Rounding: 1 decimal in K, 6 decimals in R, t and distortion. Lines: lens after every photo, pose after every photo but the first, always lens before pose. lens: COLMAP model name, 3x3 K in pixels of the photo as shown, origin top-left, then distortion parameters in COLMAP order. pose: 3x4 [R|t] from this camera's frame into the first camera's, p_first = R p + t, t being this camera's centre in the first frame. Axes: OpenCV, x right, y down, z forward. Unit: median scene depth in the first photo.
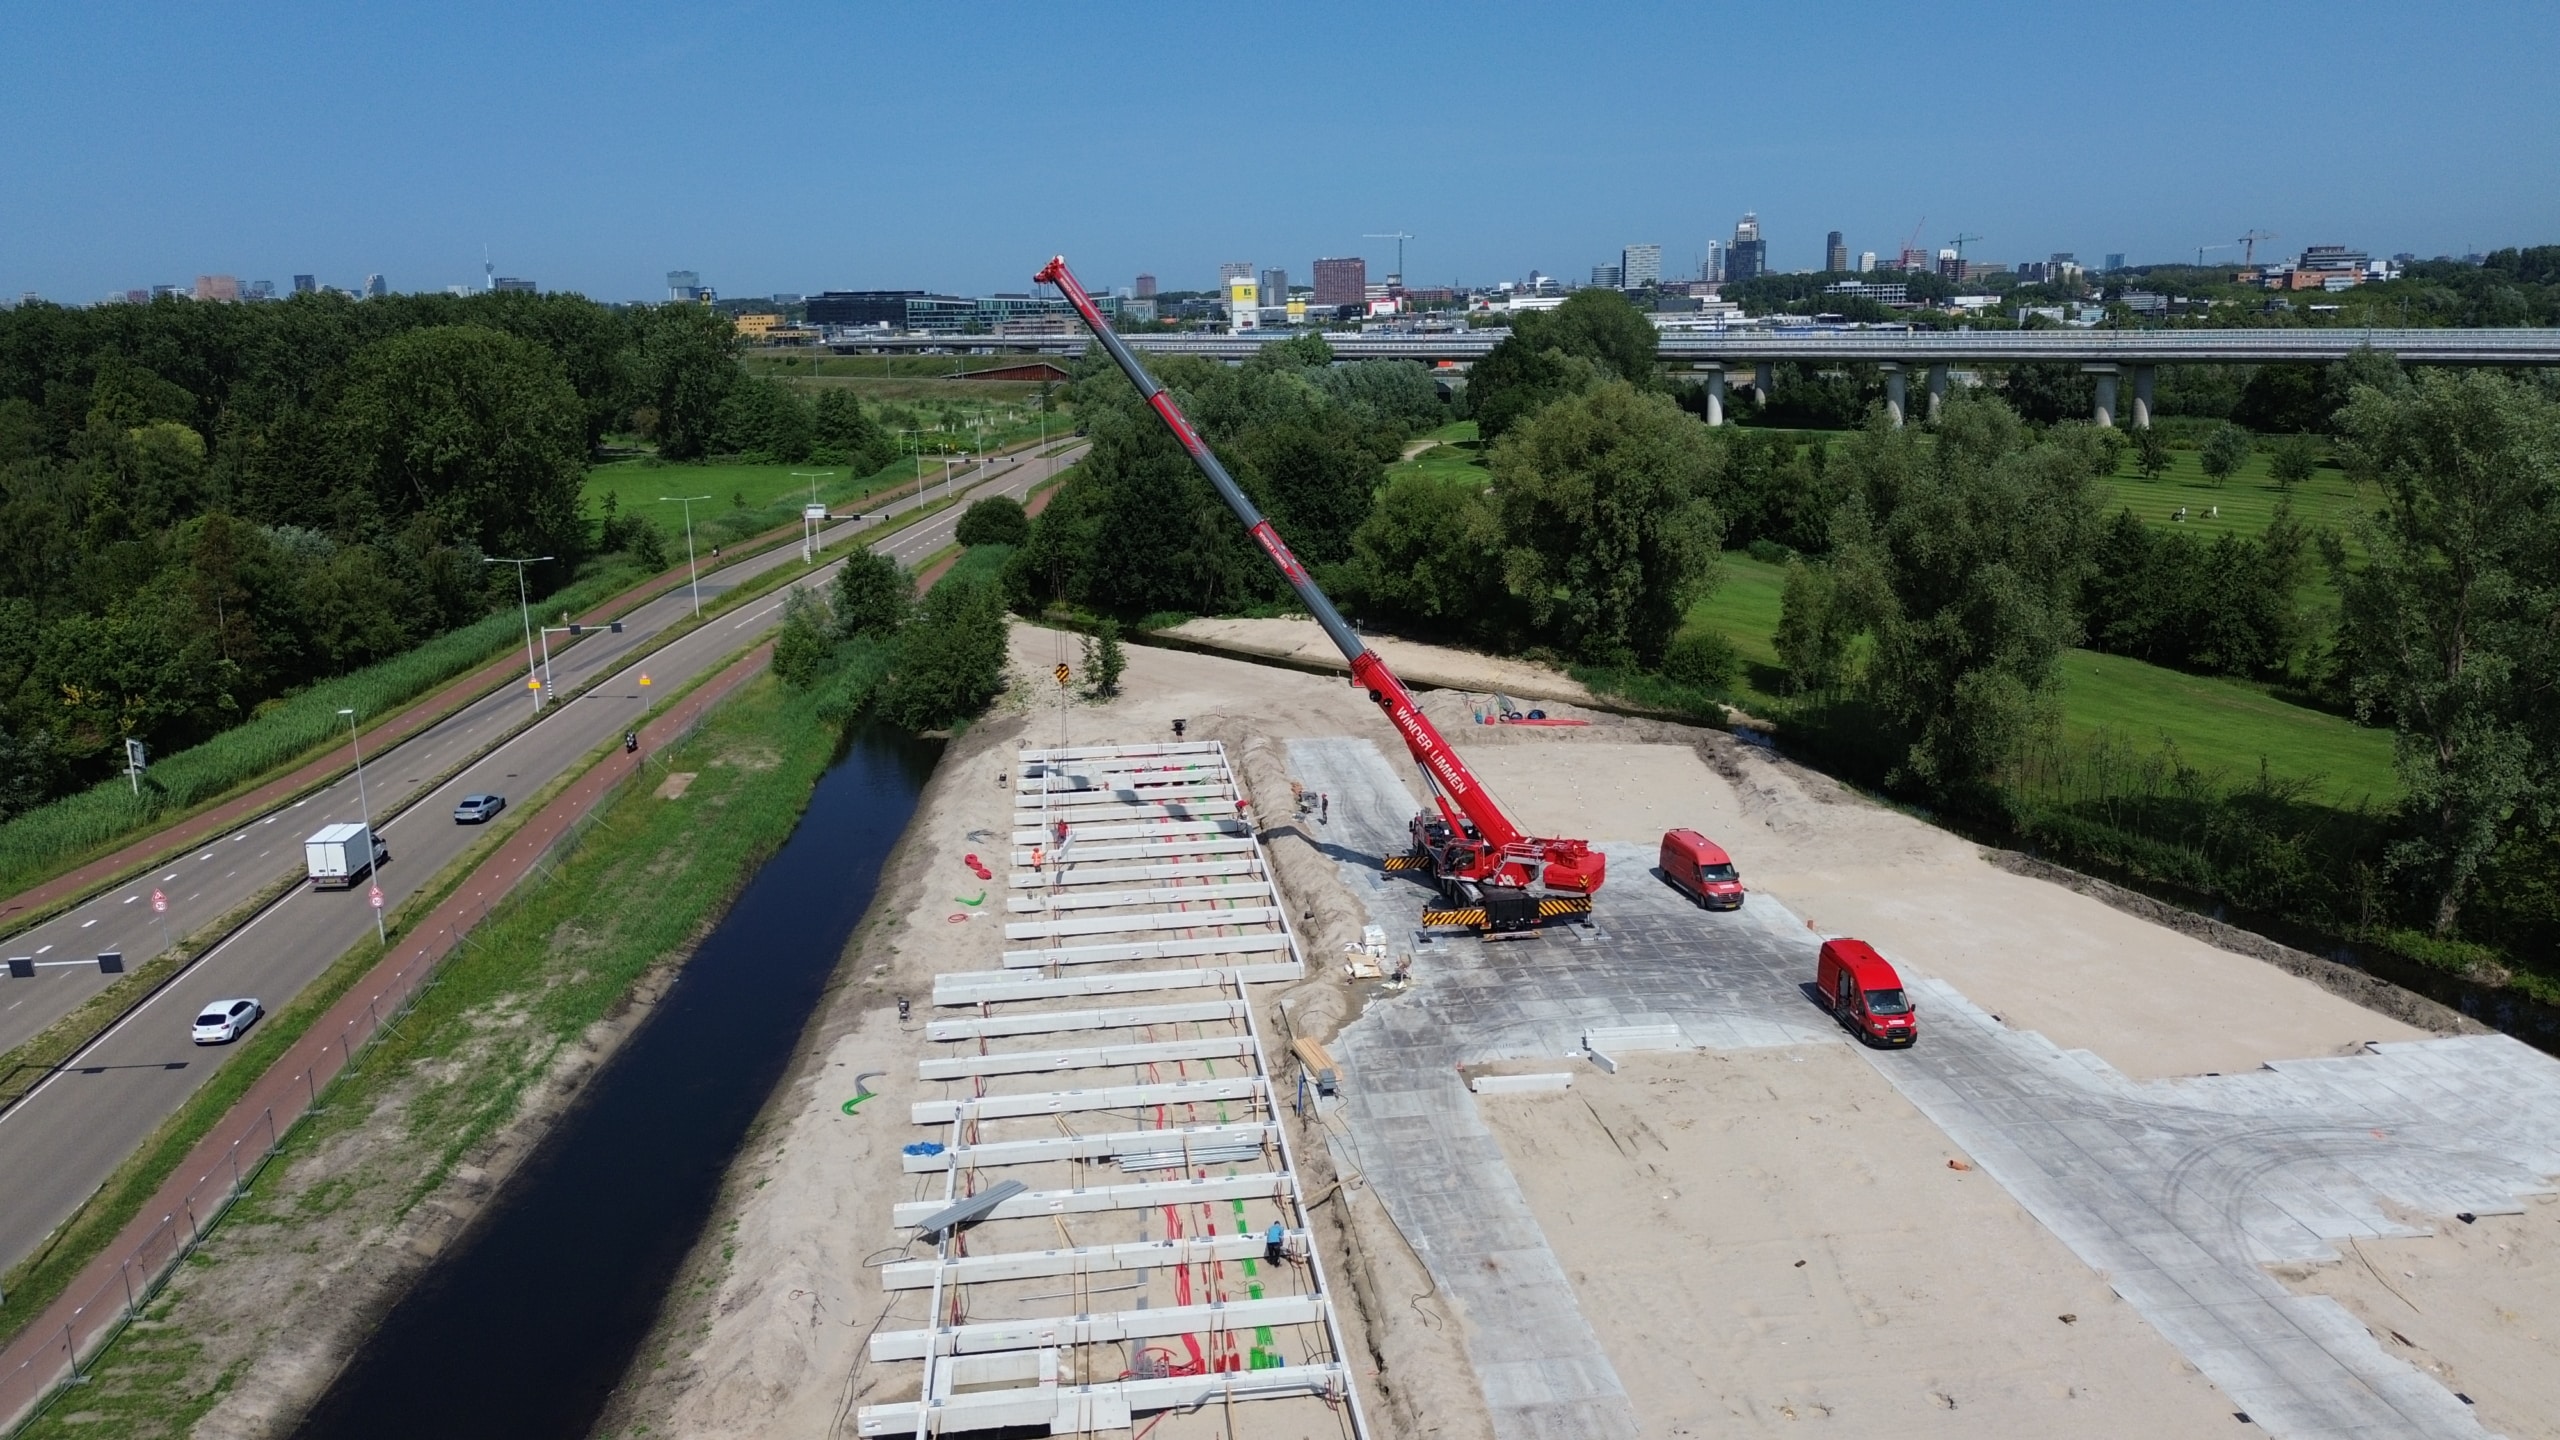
lens RADIAL K [[1782.6, 0, 1265.7], [0, 1782.6, 670.2], [0, 0, 1]] dist [0.031570, -0.003268]
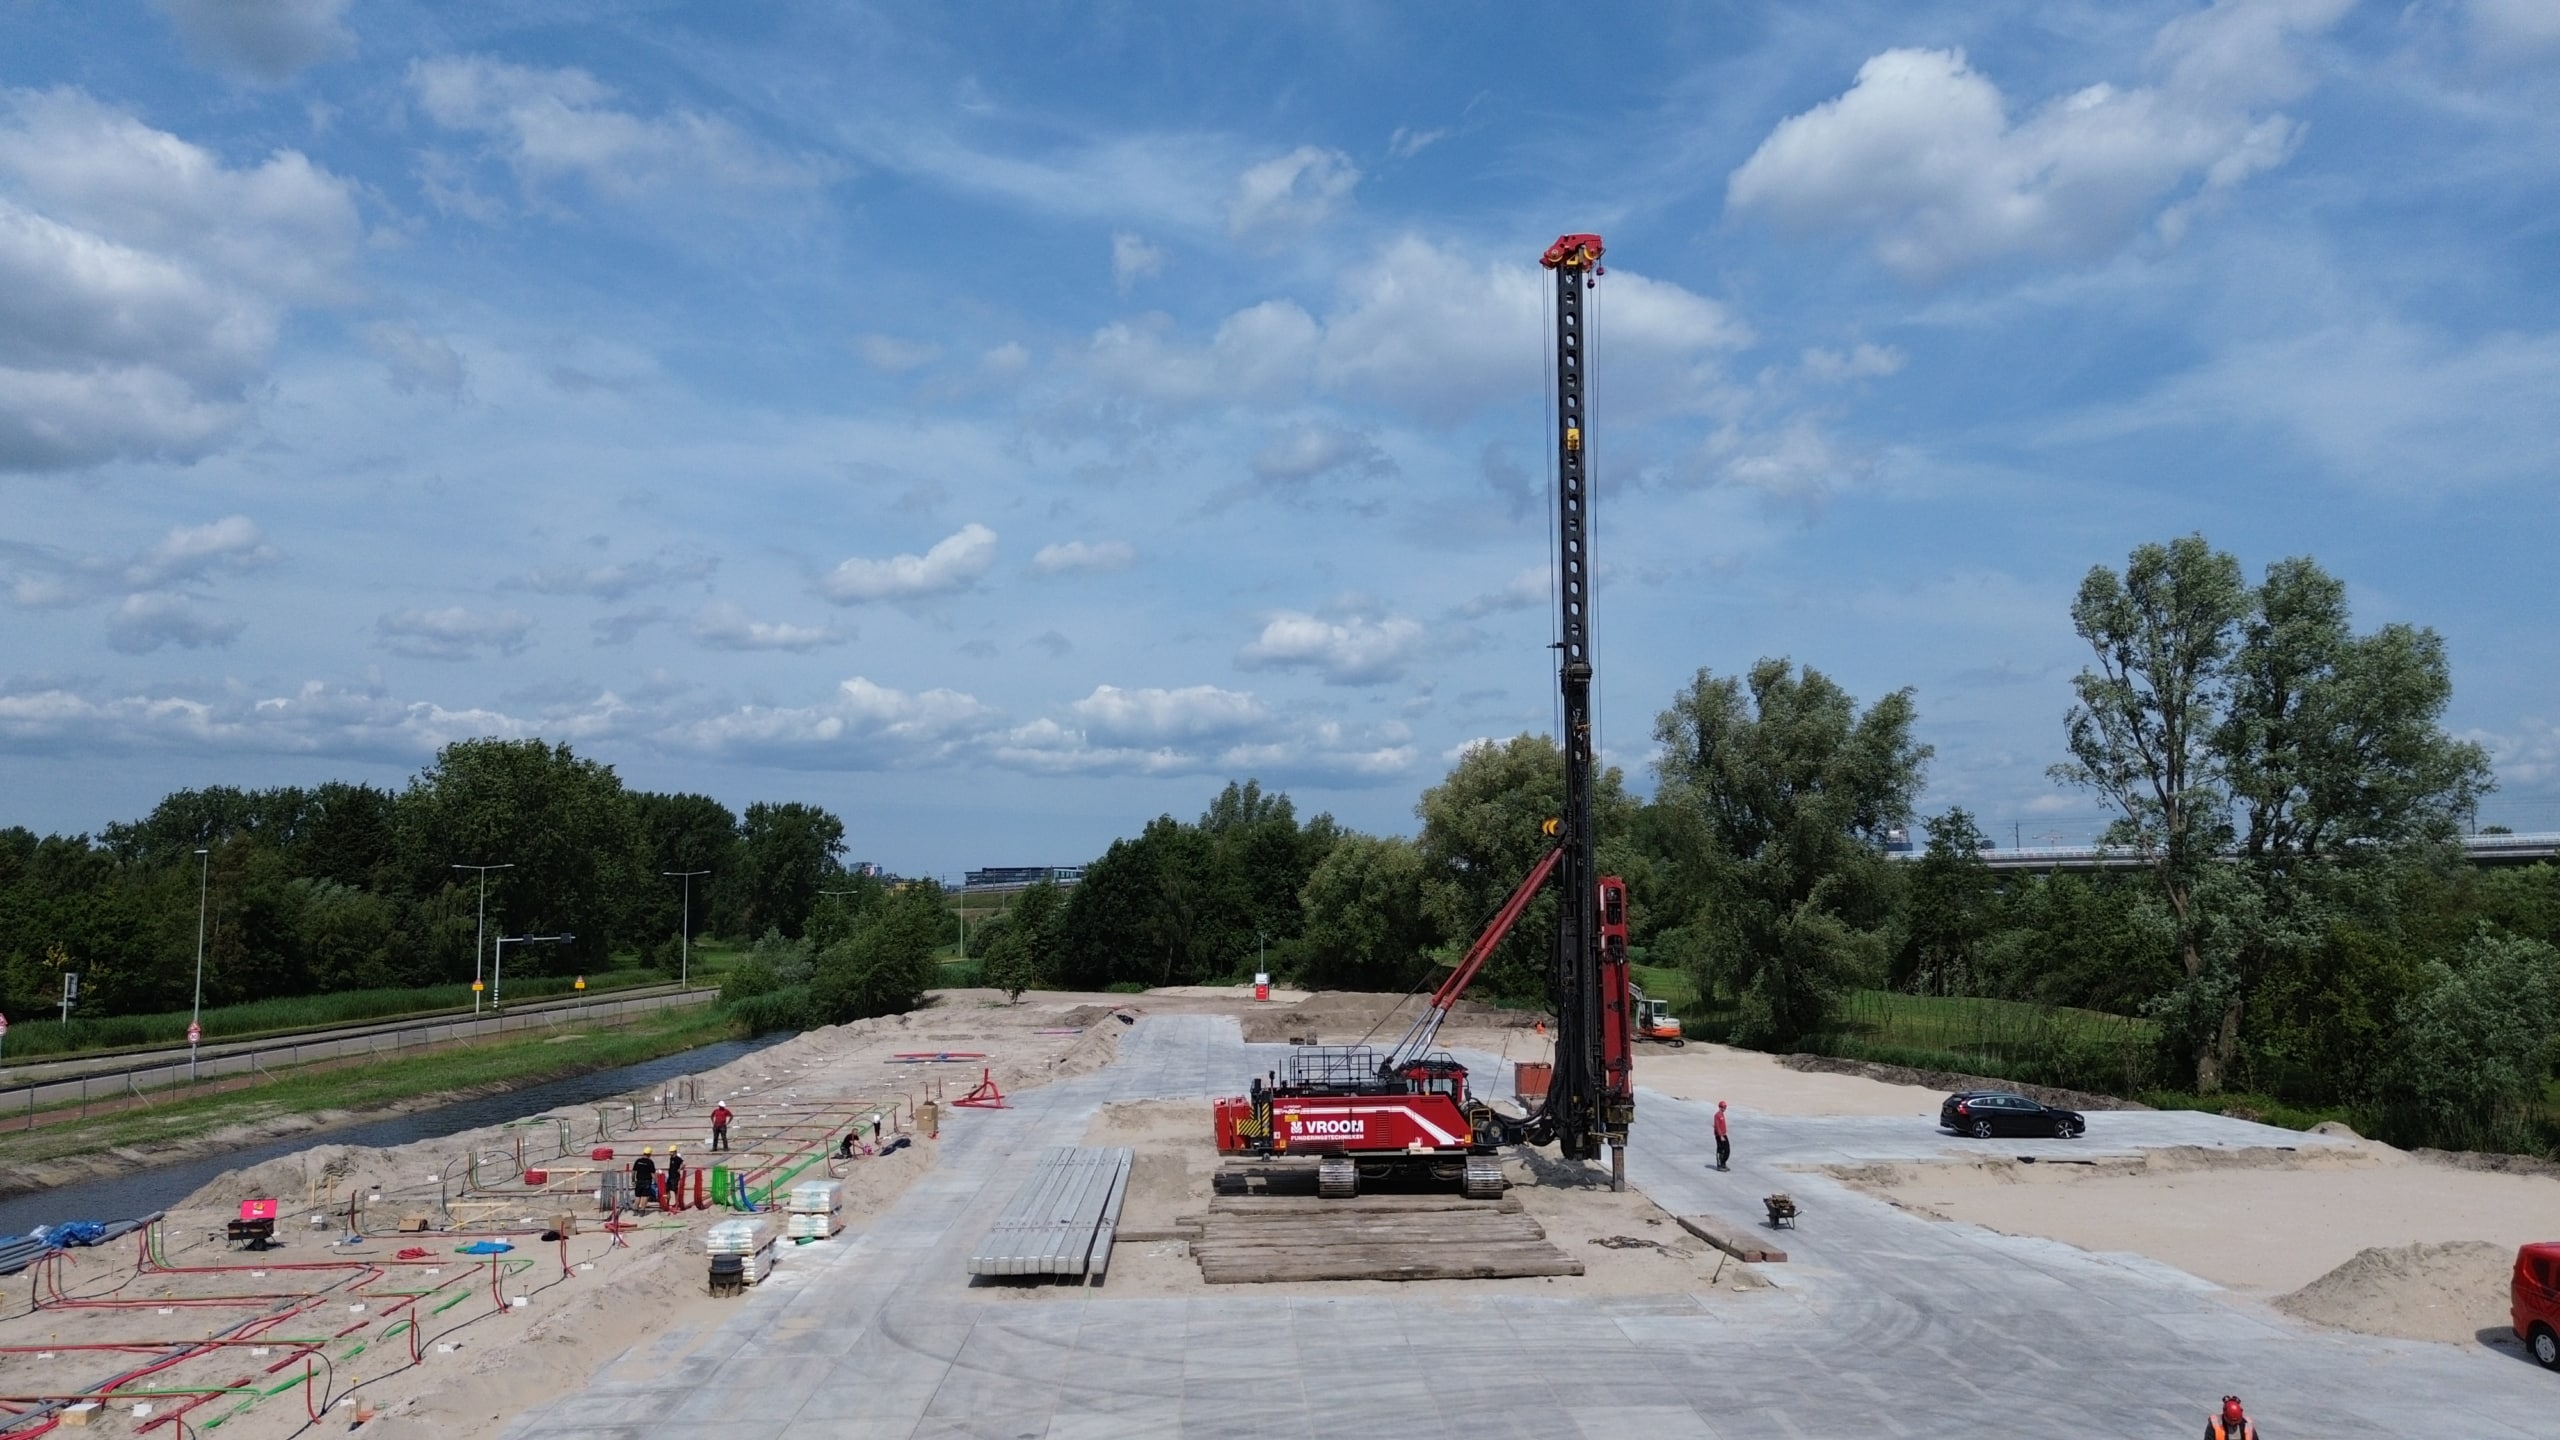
lens RADIAL K [[1791.8, 0, 1249.7], [0, 1791.8, 711.7], [0, 0, 1]] dist [0.043497, -0.041286]
pose [[0.996062, 0.023017, -0.085621, 0.113171], [-0.046888, 0.956369, -0.288376, 0.128554], [0.075248, 0.291255, 0.953682, -0.003223]]
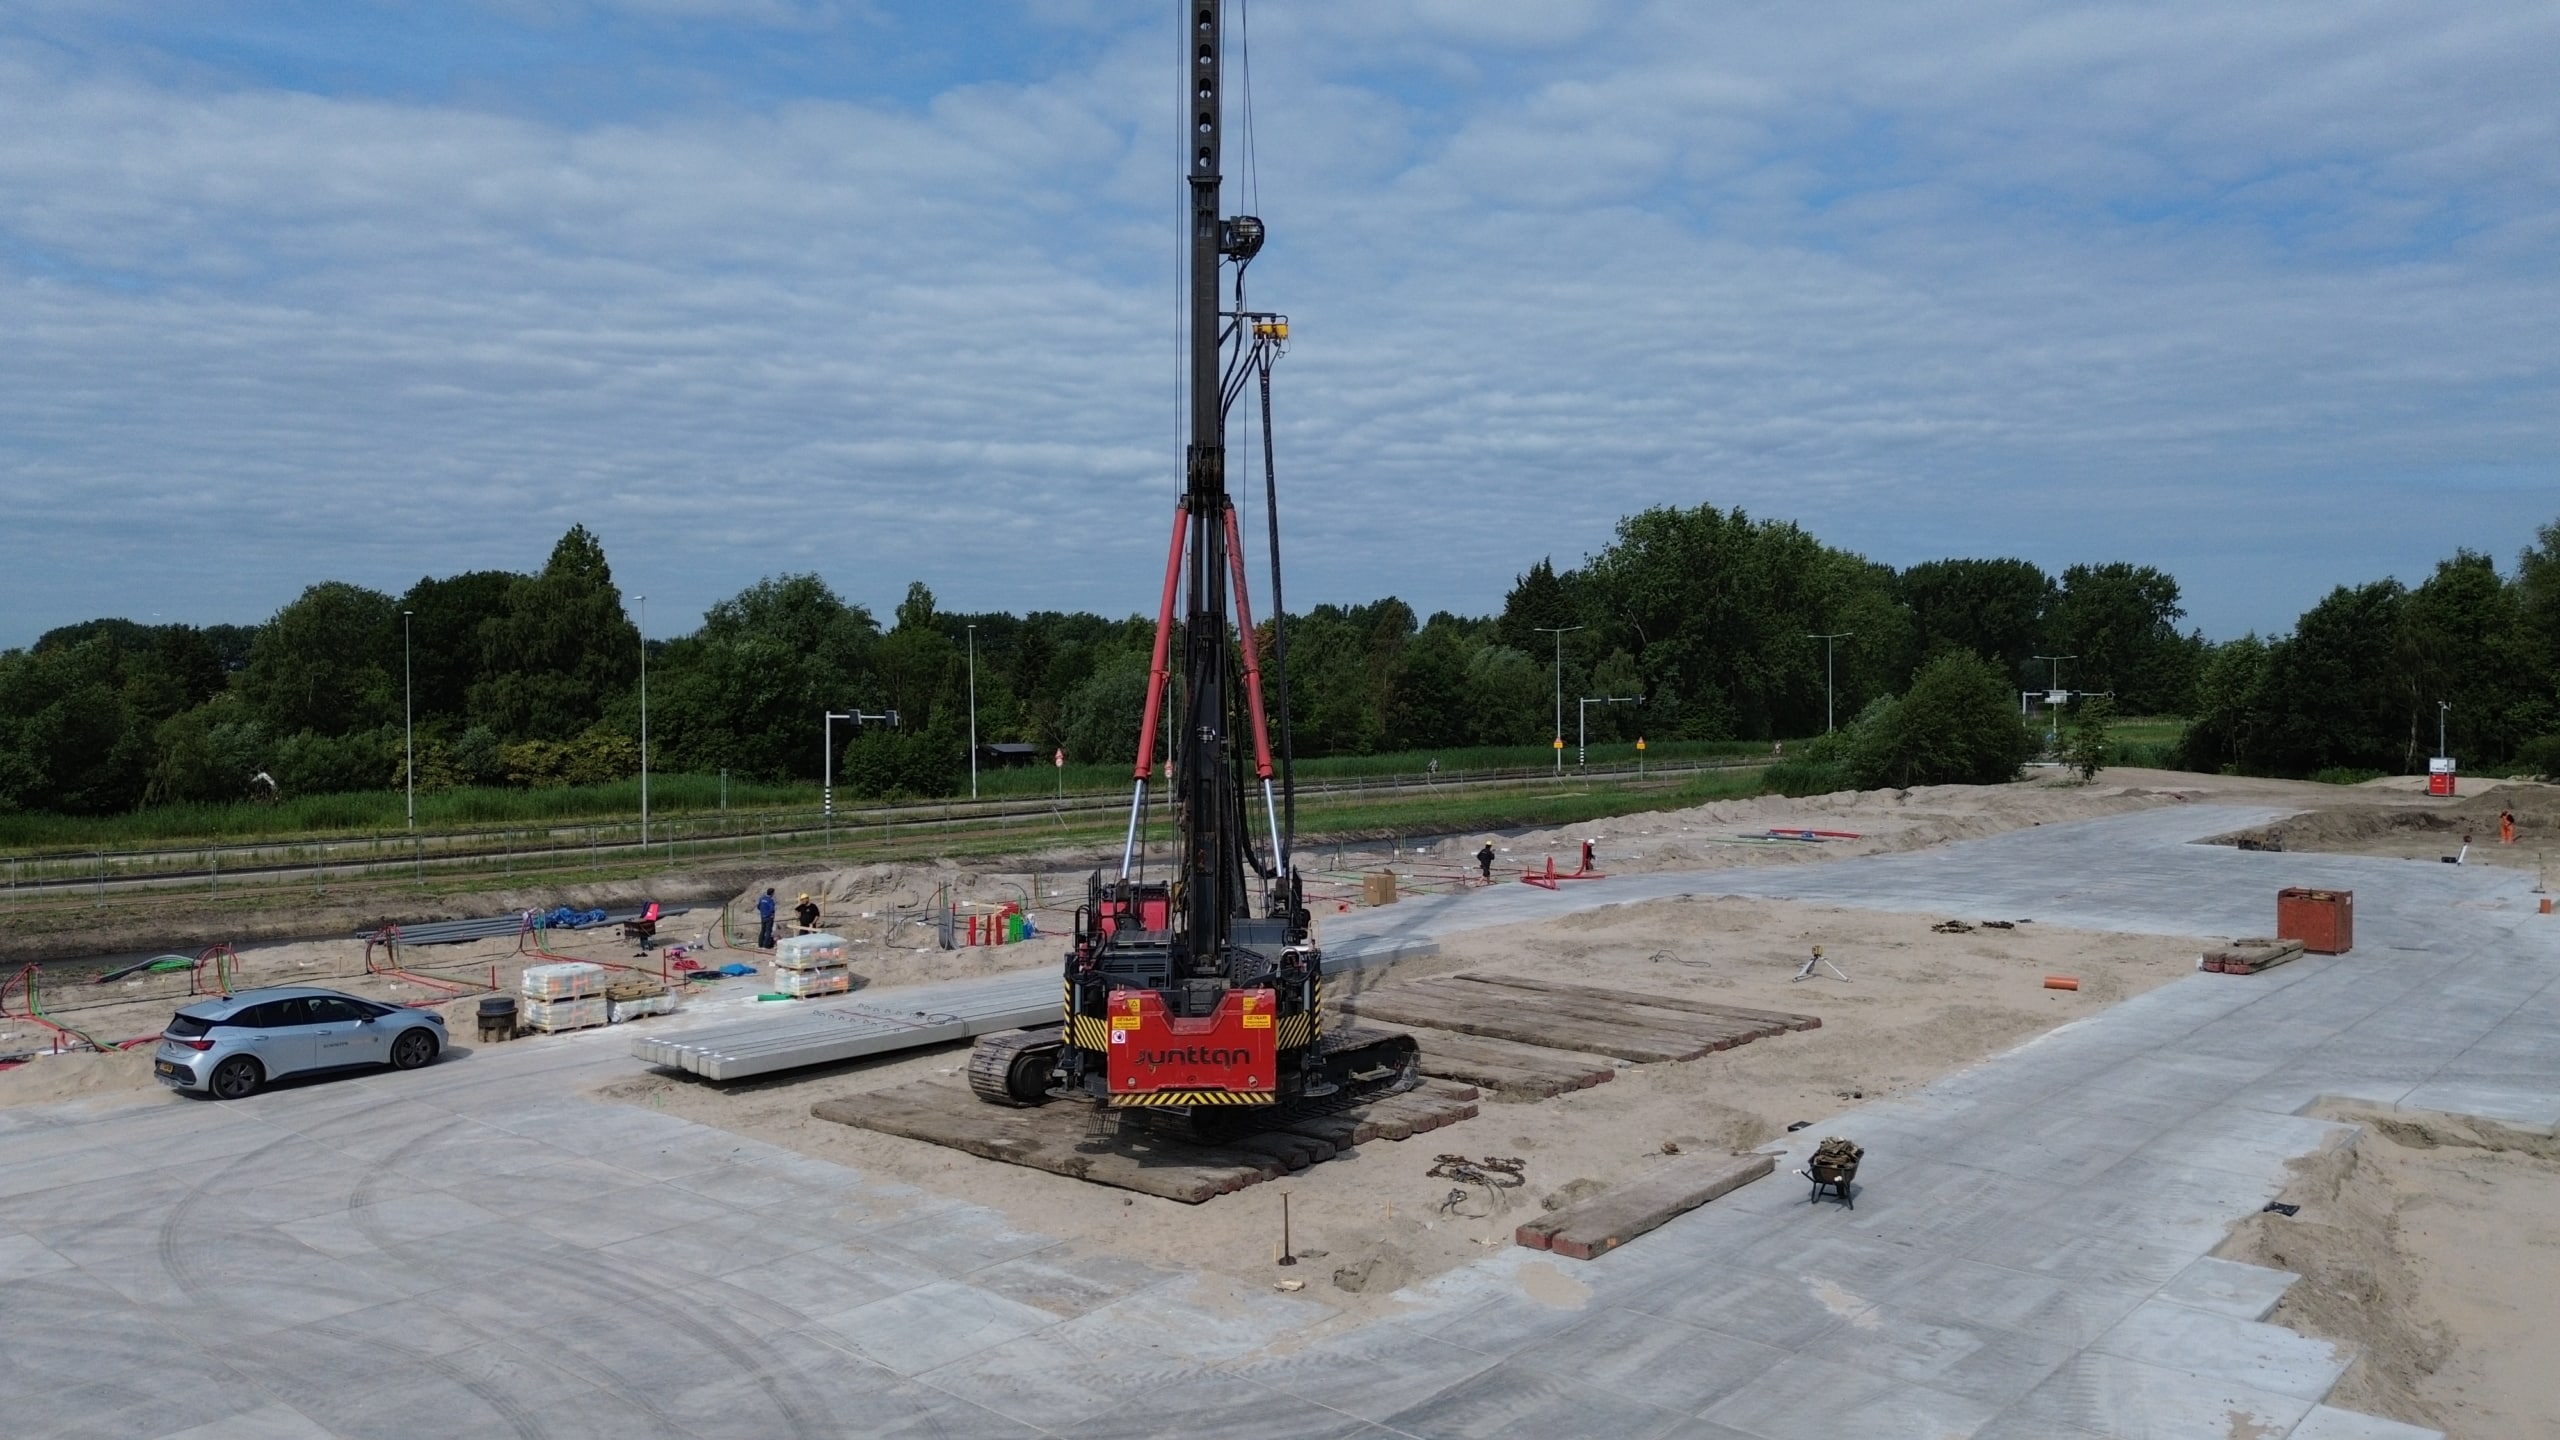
lens RADIAL K [[1791.8, 0, 1249.7], [0, 1791.8, 711.7], [0, 0, 1]] dist [0.043497, -0.041286]
pose [[0.681014, 0.047886, -0.730703, 0.234670], [-0.161431, 0.983128, -0.086024, 0.103921], [0.714255, 0.176542, 0.677254, 0.140969]]
